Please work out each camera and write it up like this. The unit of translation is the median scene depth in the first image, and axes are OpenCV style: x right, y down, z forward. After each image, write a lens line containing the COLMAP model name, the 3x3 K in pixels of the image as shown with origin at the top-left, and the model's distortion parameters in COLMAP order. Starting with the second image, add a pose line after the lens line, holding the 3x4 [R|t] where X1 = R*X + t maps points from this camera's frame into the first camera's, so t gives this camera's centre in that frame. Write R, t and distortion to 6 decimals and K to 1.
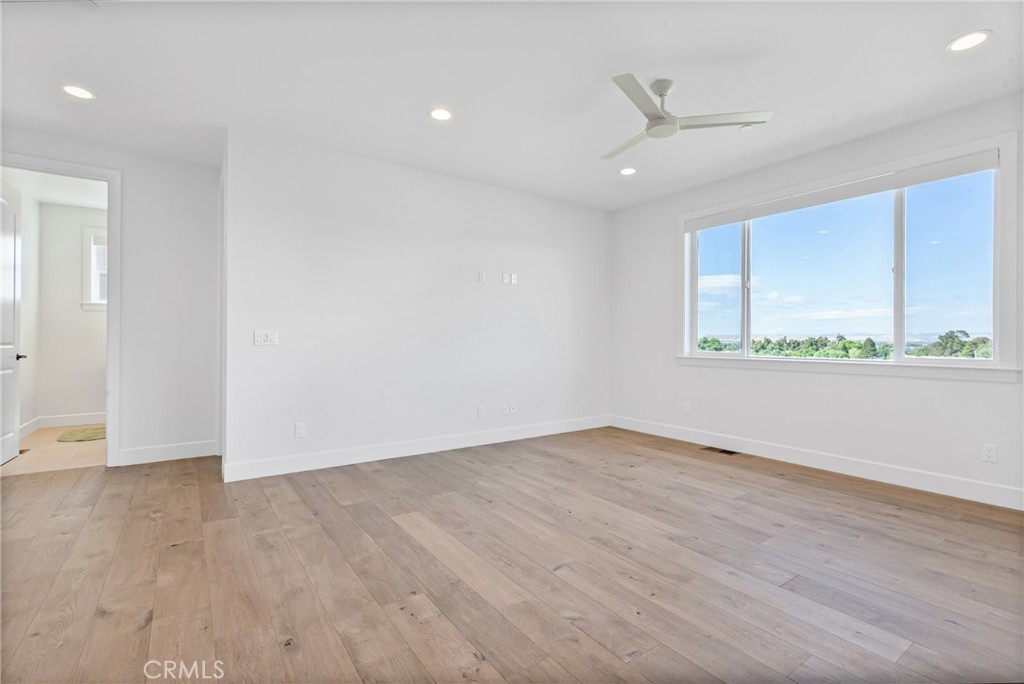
lens RADIAL K [[471.7, 0, 501.2], [0, 471.7, 342.2], [0, 0, 1]] dist [0.004518, 0.000213]
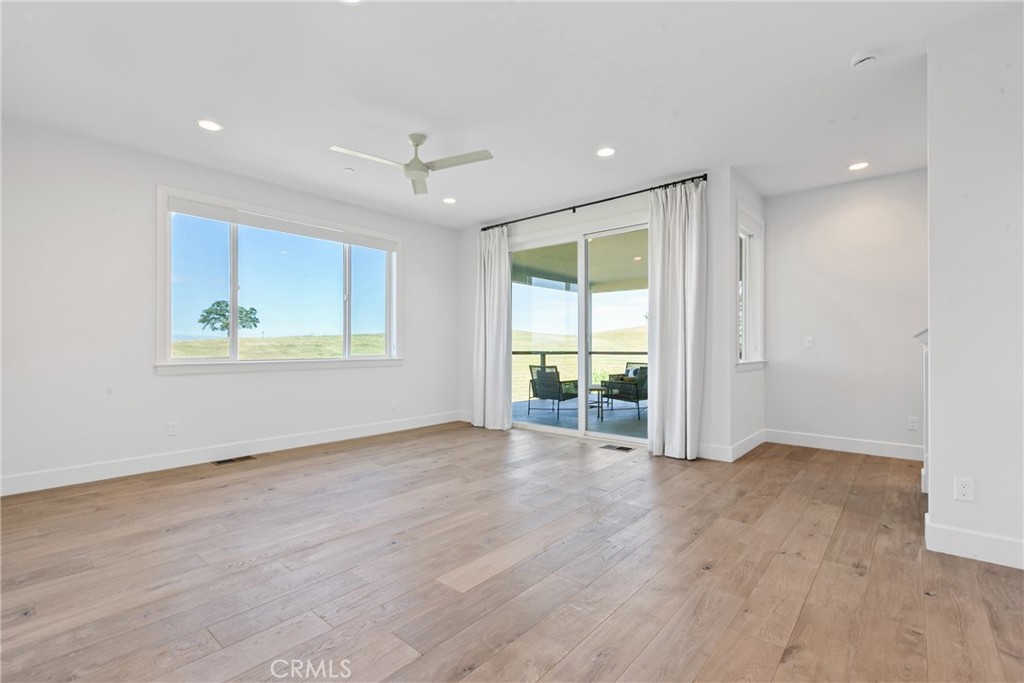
lens RADIAL K [[471.7, 0, 515.1], [0, 471.7, 344.6], [0, 0, 1]] dist [0.004518, 0.000213]
pose [[-0.277194, -0.000500, 0.960814, -0.954325], [0.003386, 0.999993, 0.001497, -0.003893], [-0.960808, 0.003669, -0.277190, 1.136707]]
